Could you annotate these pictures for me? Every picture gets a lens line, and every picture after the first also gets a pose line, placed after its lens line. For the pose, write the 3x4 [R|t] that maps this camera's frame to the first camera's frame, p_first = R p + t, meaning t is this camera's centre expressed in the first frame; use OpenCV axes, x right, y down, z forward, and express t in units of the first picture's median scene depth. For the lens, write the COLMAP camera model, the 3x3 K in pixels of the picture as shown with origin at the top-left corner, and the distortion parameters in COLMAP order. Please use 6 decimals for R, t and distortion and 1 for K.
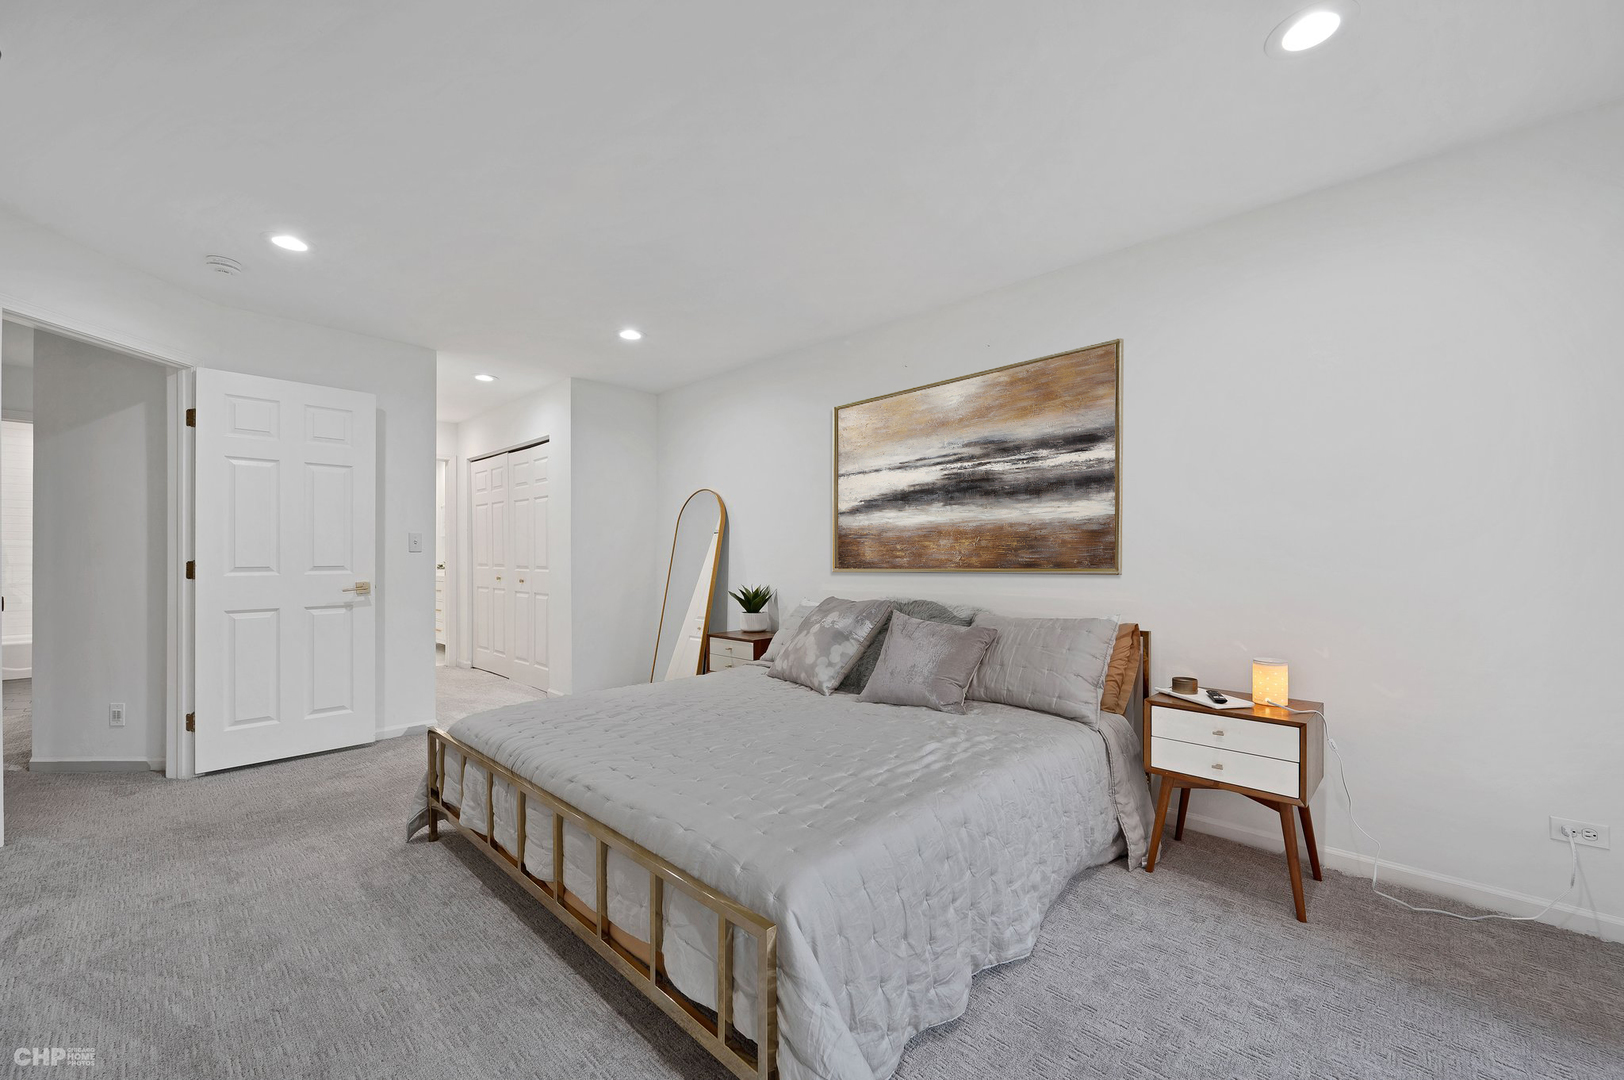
lens RADIAL K [[628.3, 0, 801.3], [0, 628.3, 550.8], [0, 0, 1]] dist [-0.003462, -0.000227]
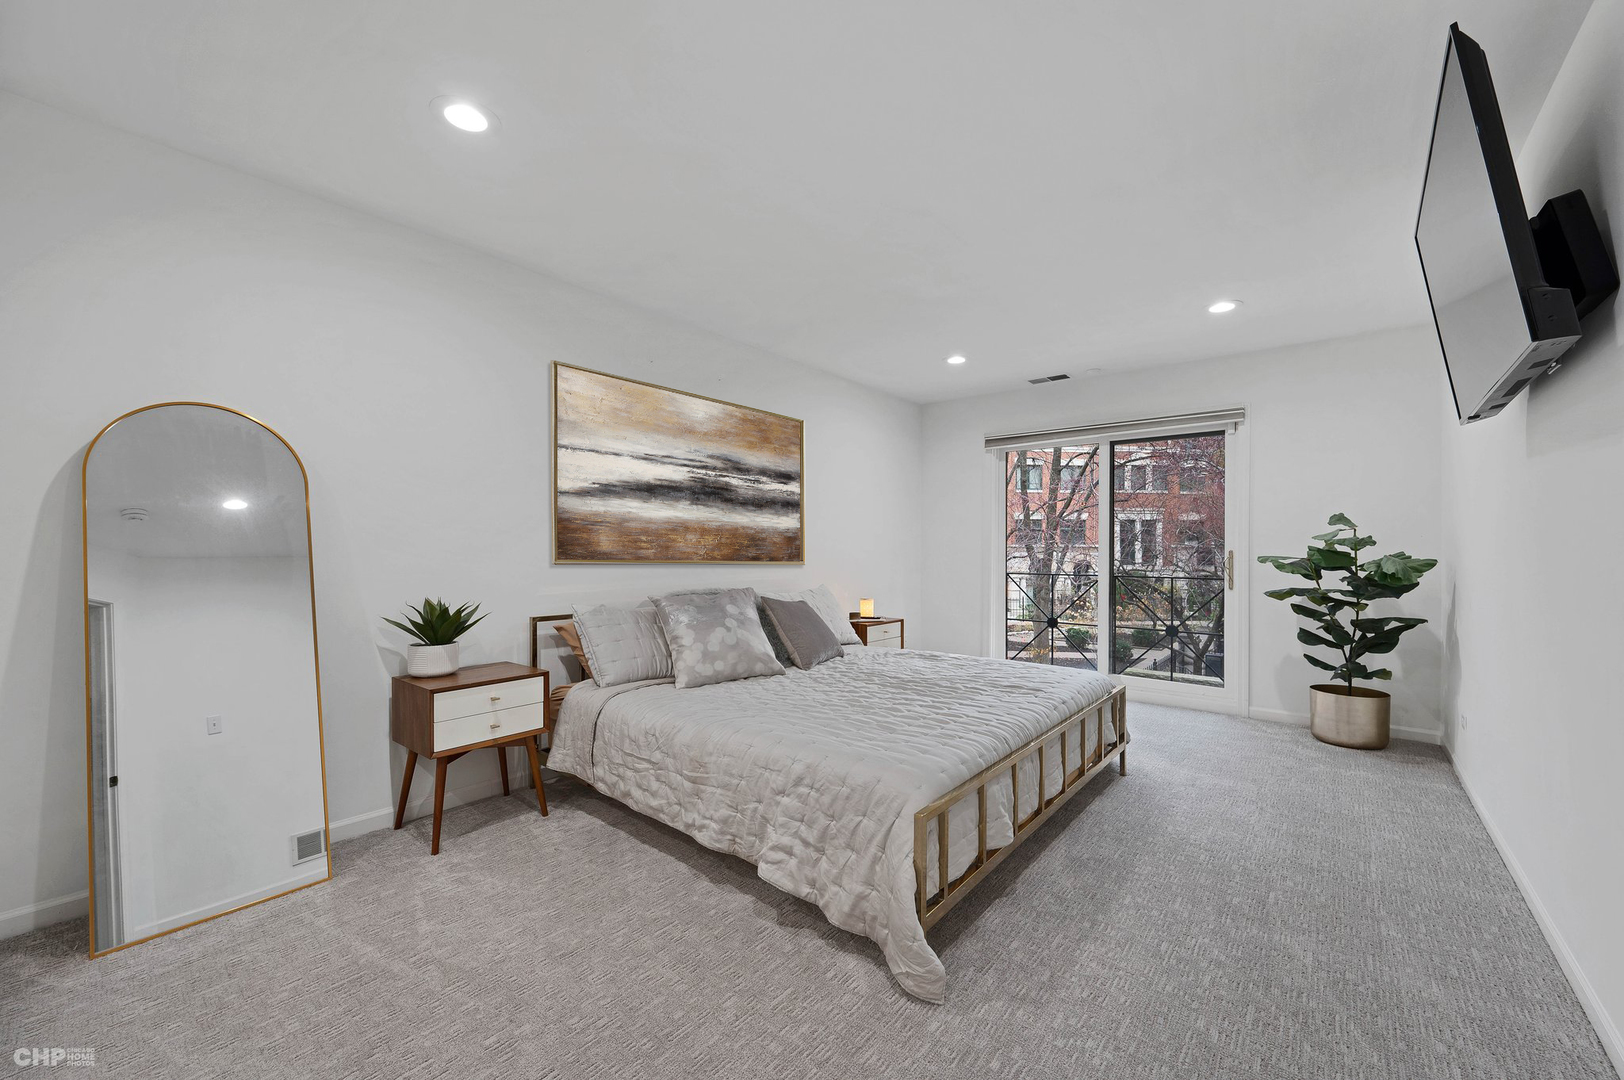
lens RADIAL K [[628.3, 0, 801.3], [0, 628.3, 550.8], [0, 0, 1]] dist [-0.003462, -0.000227]
pose [[-0.014921, 0.019721, 0.999694, -0.919717], [-0.032892, 0.999255, -0.020203, 0.027857], [-0.999348, -0.033183, -0.014262, 0.836216]]
